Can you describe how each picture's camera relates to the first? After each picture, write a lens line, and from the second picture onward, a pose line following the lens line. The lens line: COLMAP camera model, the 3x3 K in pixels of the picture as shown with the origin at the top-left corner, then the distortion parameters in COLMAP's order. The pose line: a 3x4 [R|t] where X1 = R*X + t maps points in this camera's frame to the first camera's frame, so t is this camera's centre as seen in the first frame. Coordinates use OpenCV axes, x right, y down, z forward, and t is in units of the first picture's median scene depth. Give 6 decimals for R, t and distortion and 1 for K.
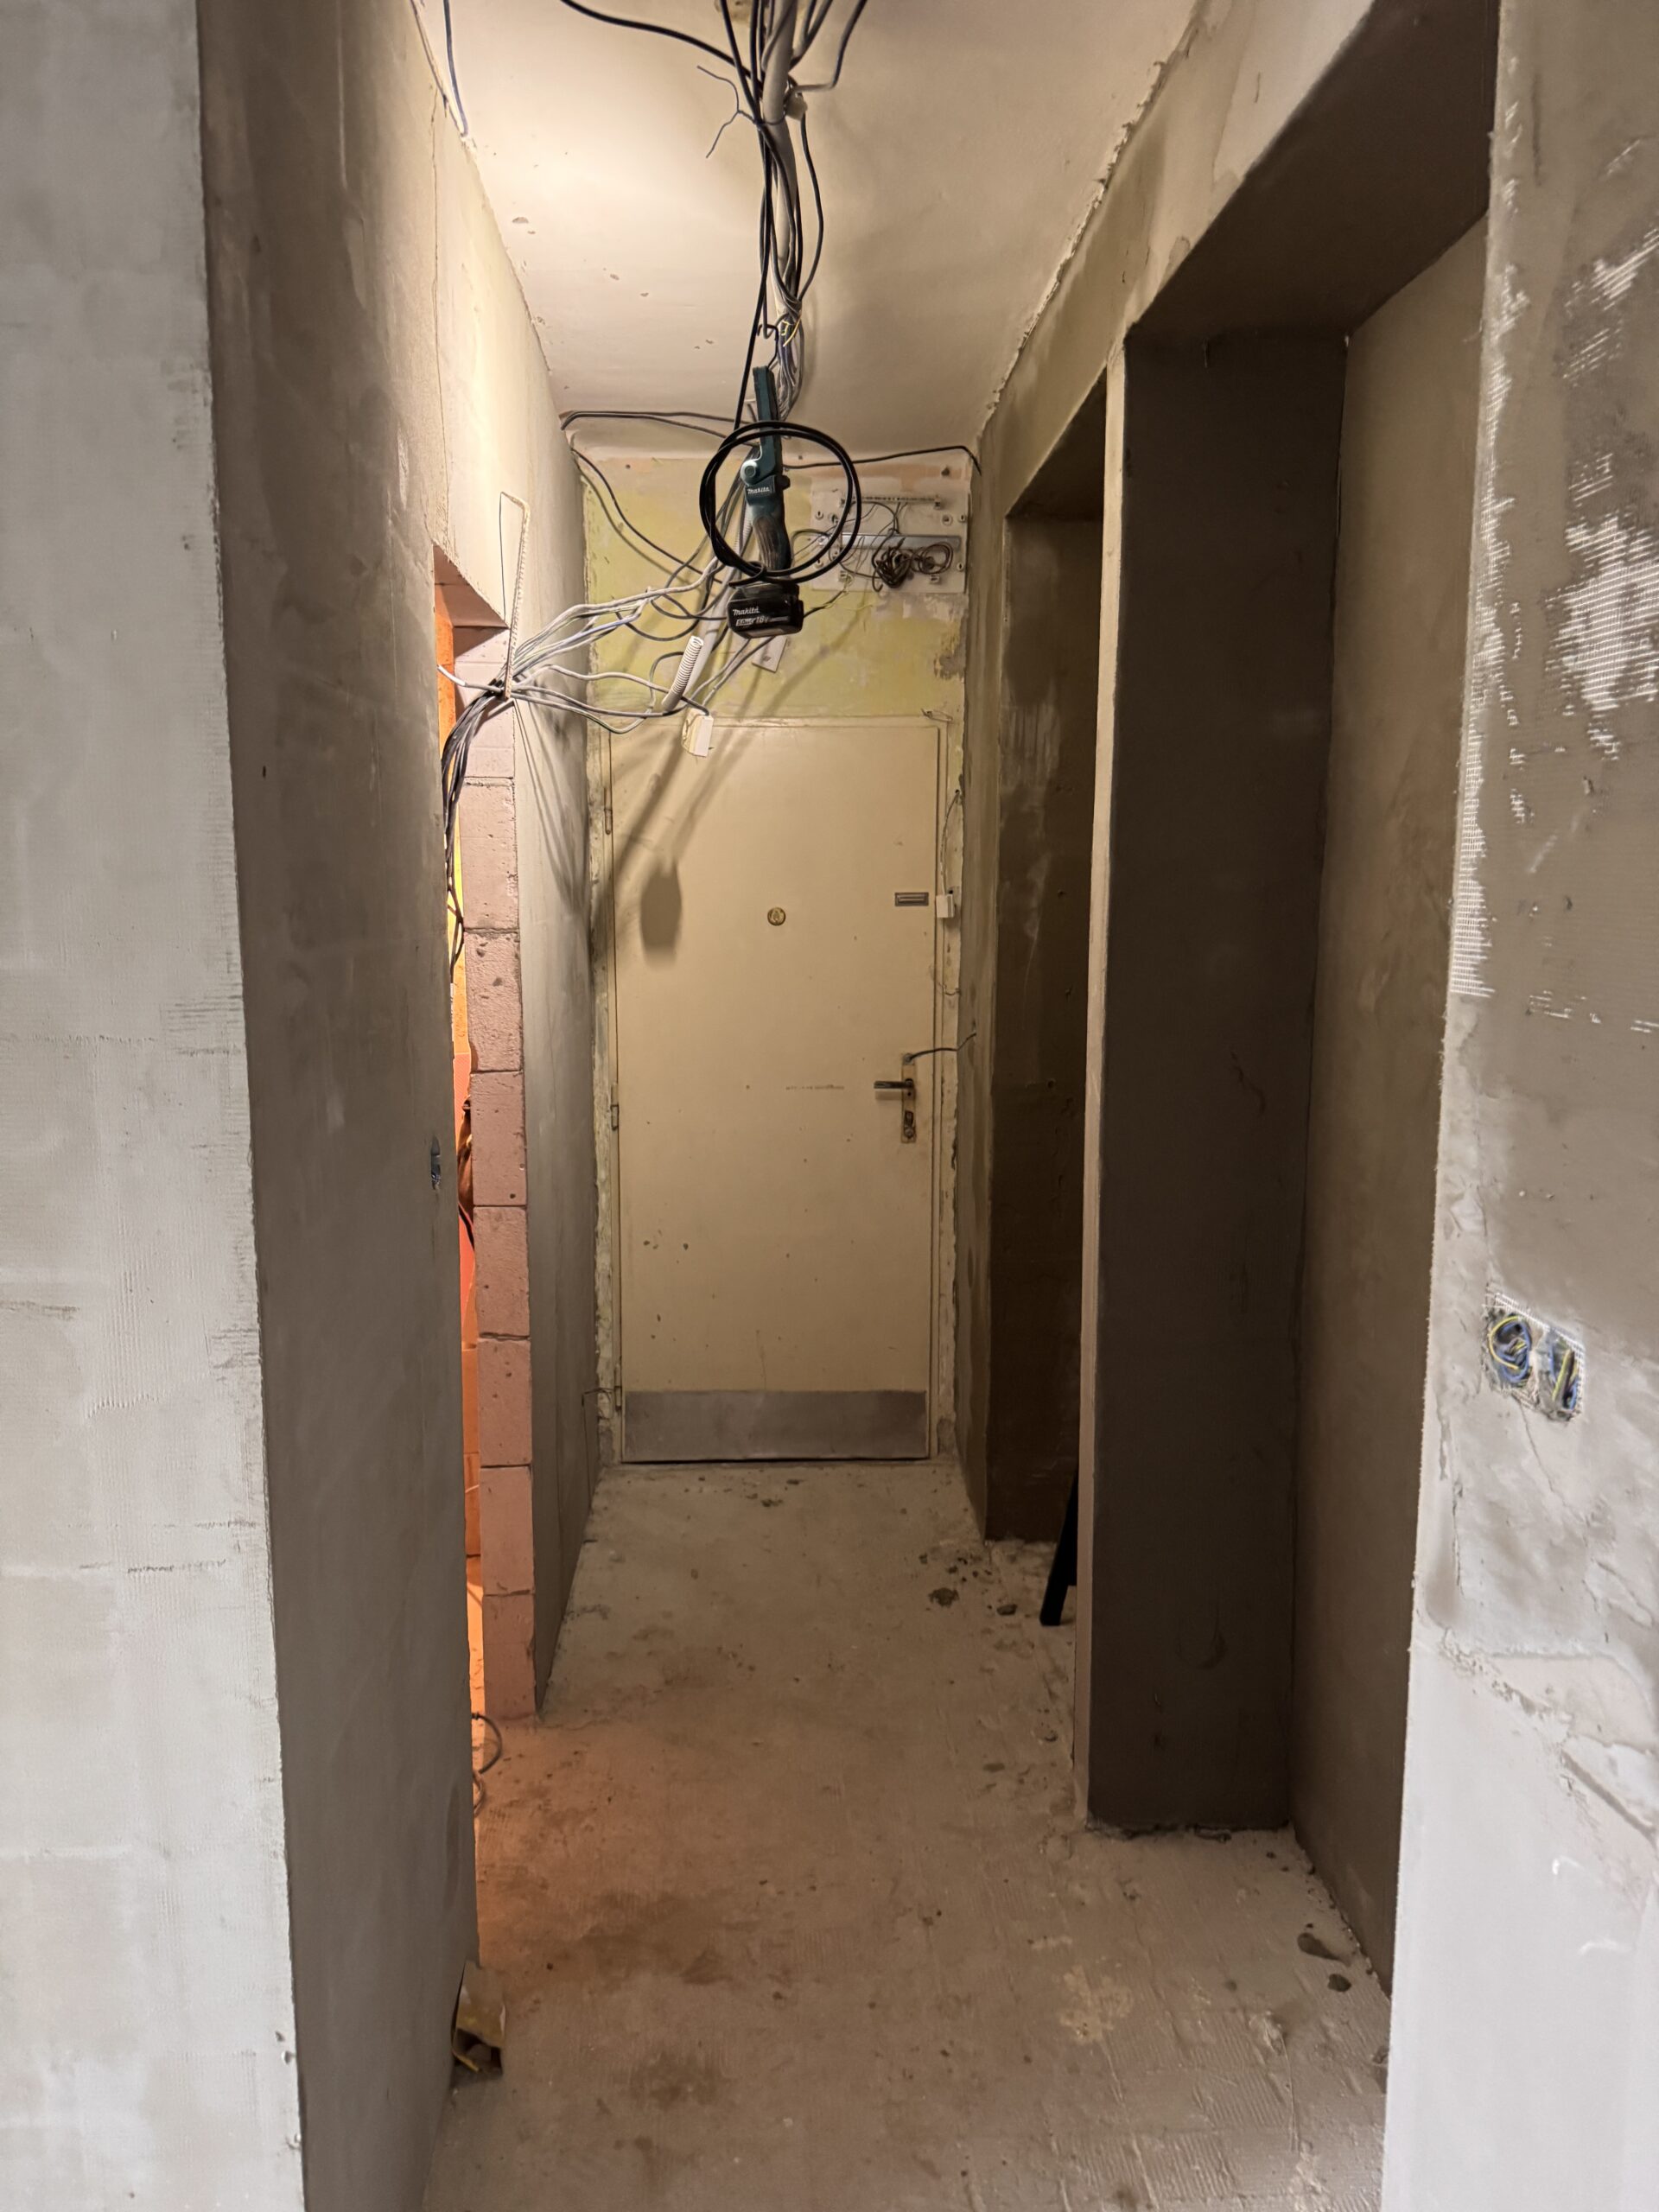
lens RADIAL K [[1574.8, 0, 826.3], [0, 1574.8, 1102.3], [0, 0, 1]] dist [0.036831, -0.037041]
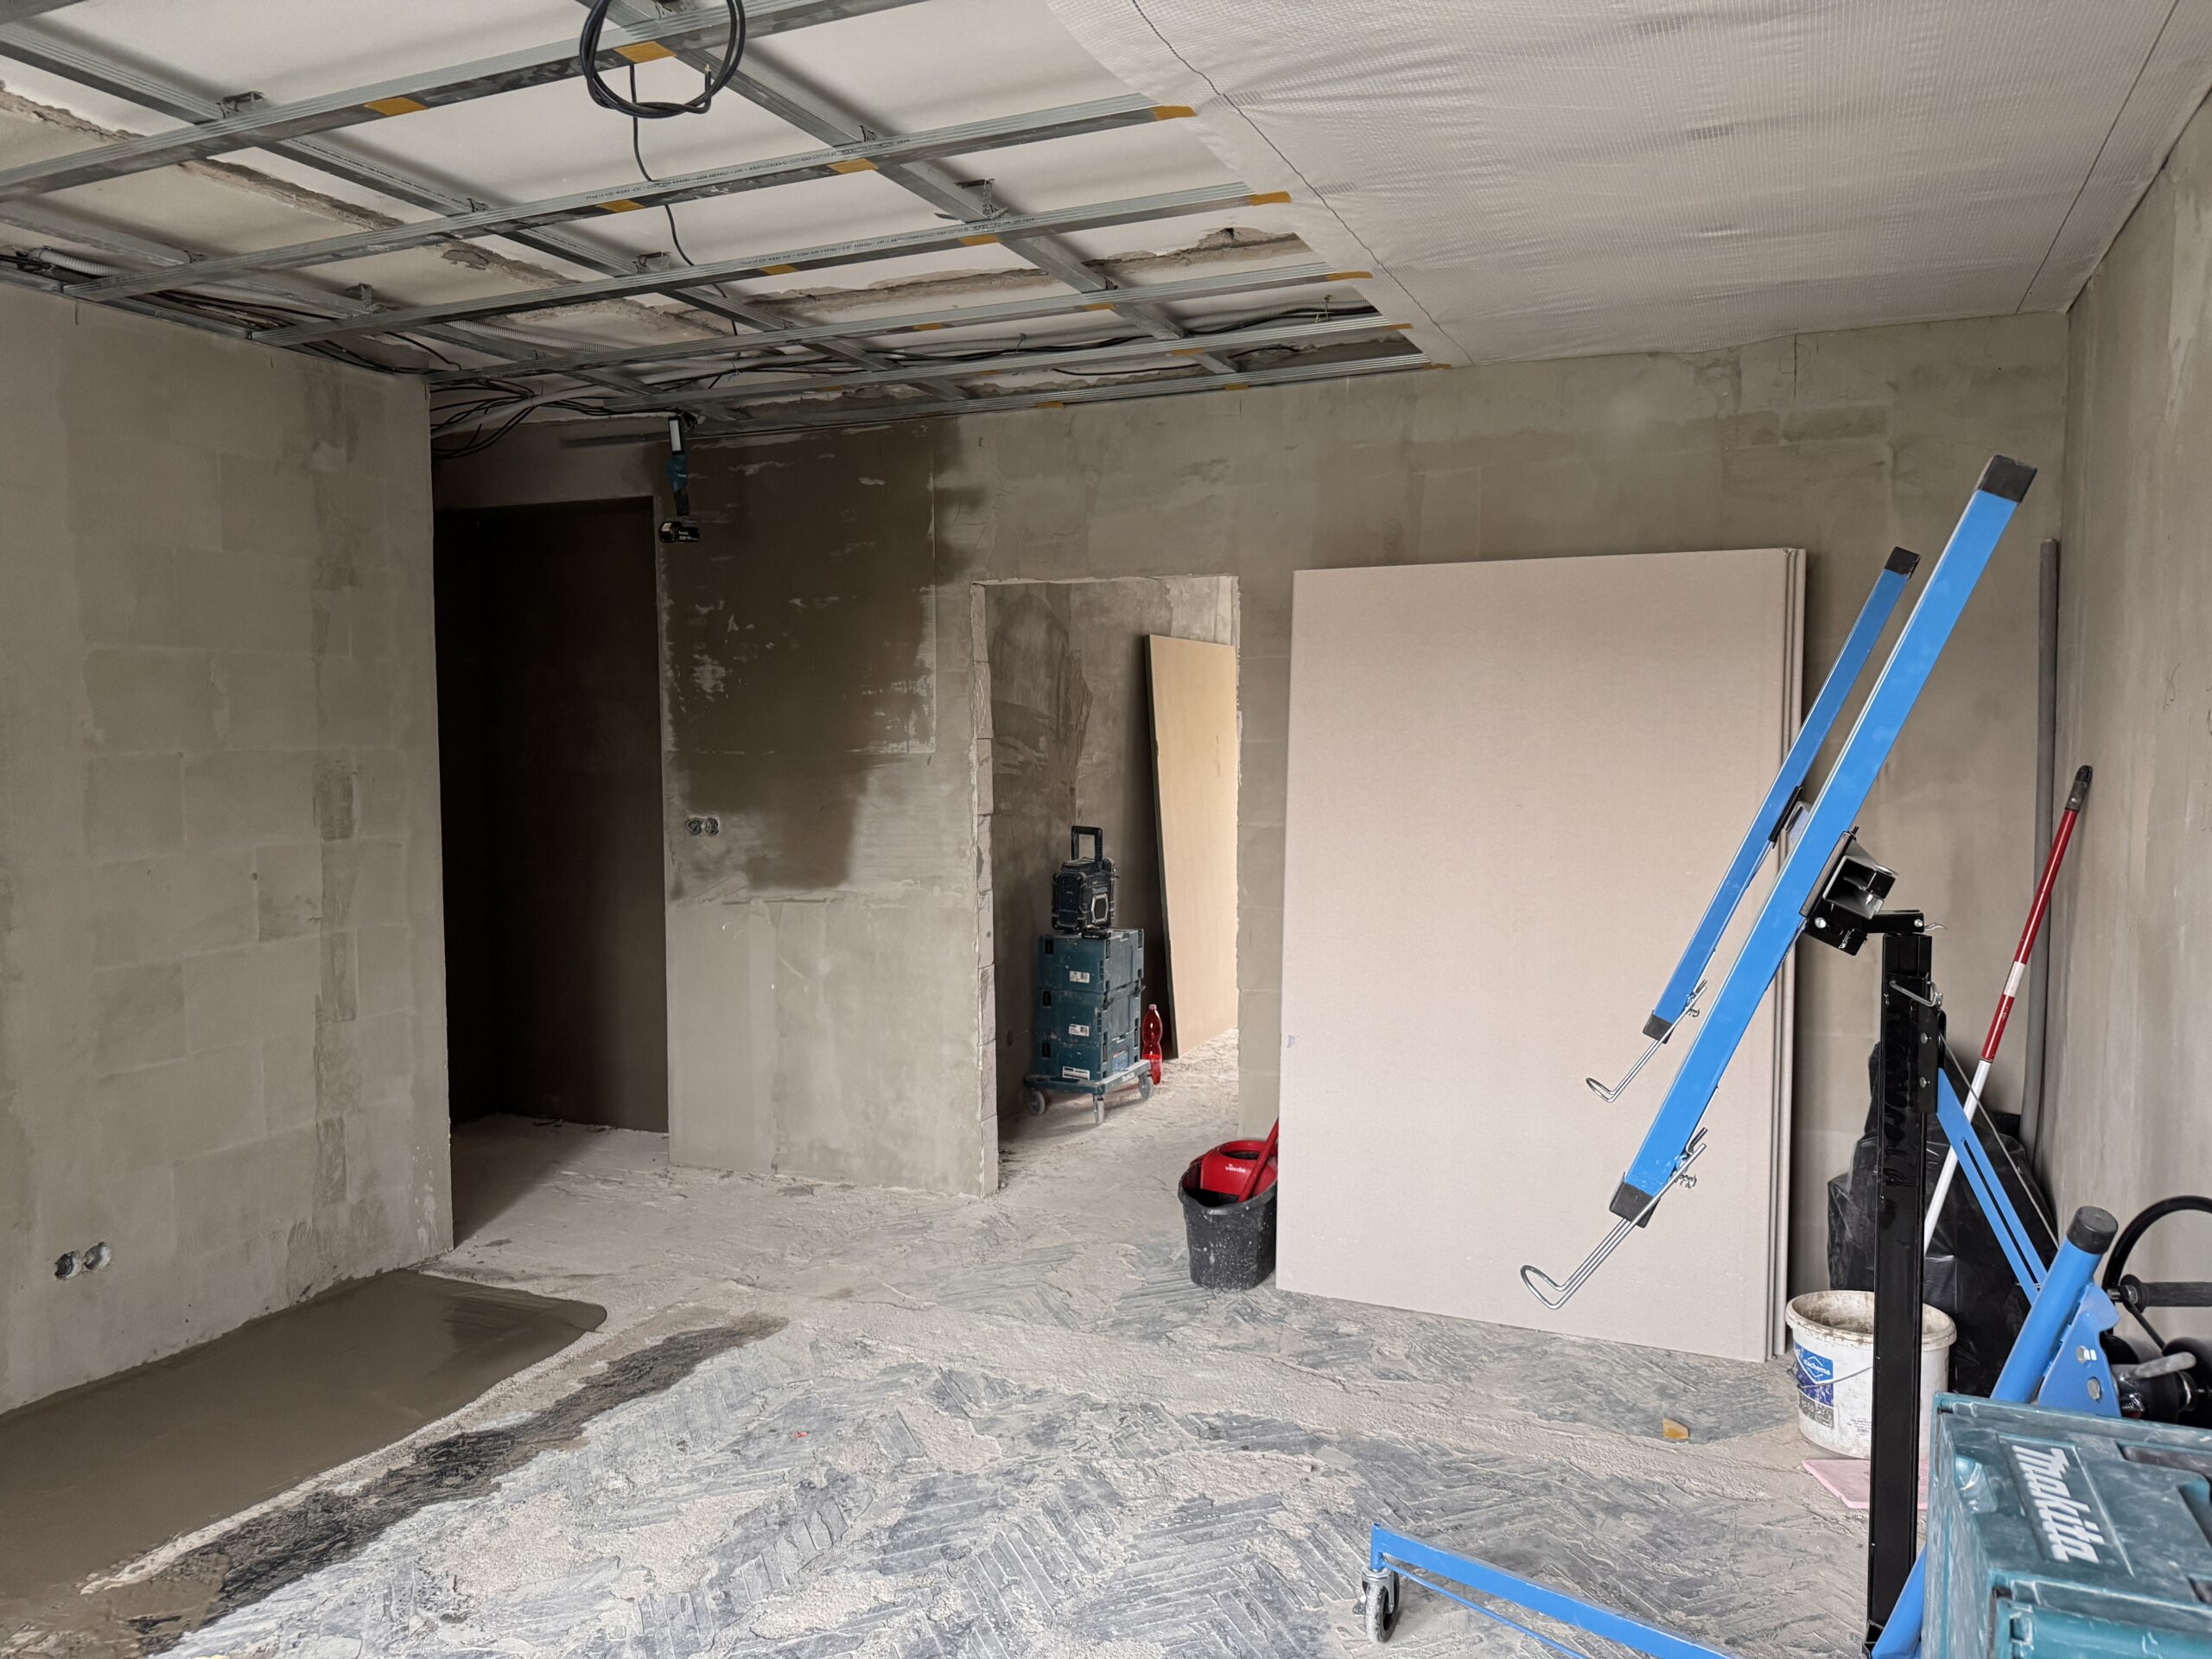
lens RADIAL K [[1574.8, 0, 1111.9], [0, 1574.8, 824.0], [0, 0, 1]] dist [0.036831, -0.037041]
pose [[0.446438, -0.055063, 0.893119, -3.048229], [0.117253, 0.993099, 0.002616, 0.272562], [-0.887099, 0.103553, 0.449813, -2.082315]]
